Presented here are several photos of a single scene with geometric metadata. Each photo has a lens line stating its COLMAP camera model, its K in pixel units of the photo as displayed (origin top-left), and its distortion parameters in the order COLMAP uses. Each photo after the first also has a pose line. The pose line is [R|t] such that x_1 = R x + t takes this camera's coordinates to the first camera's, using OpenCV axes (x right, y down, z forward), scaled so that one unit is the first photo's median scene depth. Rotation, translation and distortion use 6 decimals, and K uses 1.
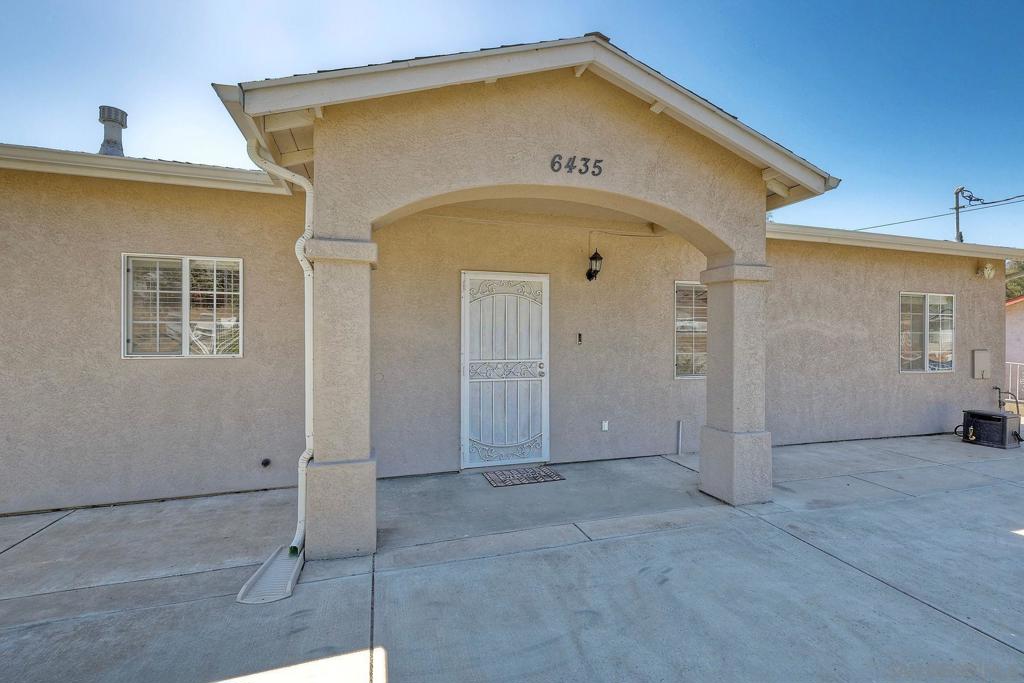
lens RADIAL K [[456.9, 0, 508.1], [0, 456.9, 345.5], [0, 0, 1]] dist [0.004164, 0.000483]
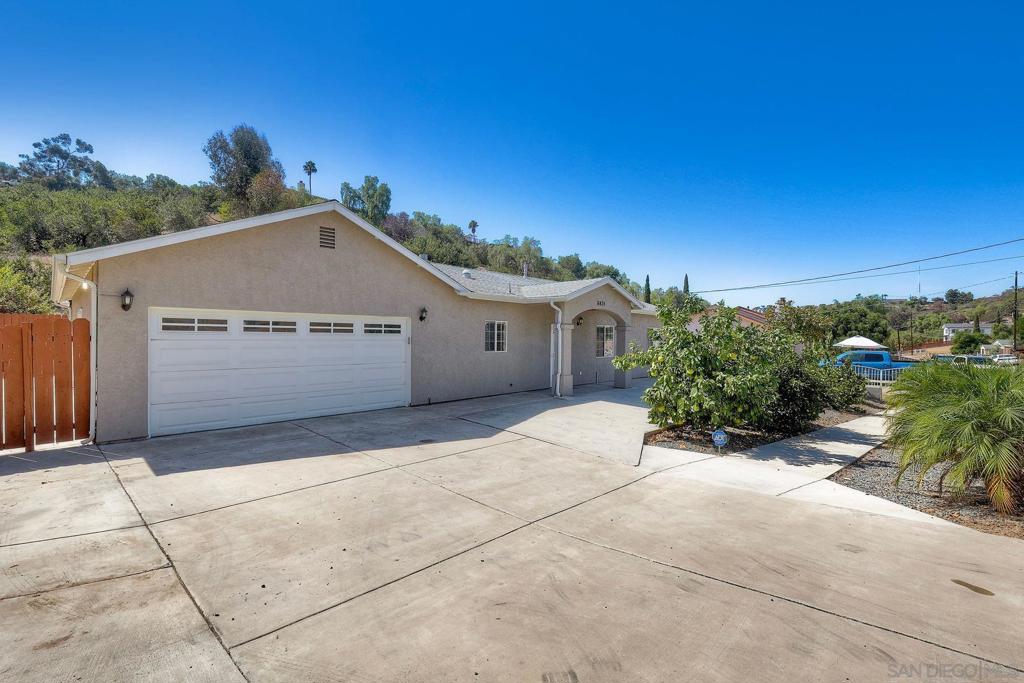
lens RADIAL K [[456.9, 0, 517.1], [0, 456.9, 342.8], [0, 0, 1]] dist [0.004164, 0.000483]
pose [[0.866003, -0.004365, 0.500020, -2.230465], [0.001625, 0.999981, 0.005916, -0.059761], [-0.500037, -0.004311, 0.865994, -1.892819]]
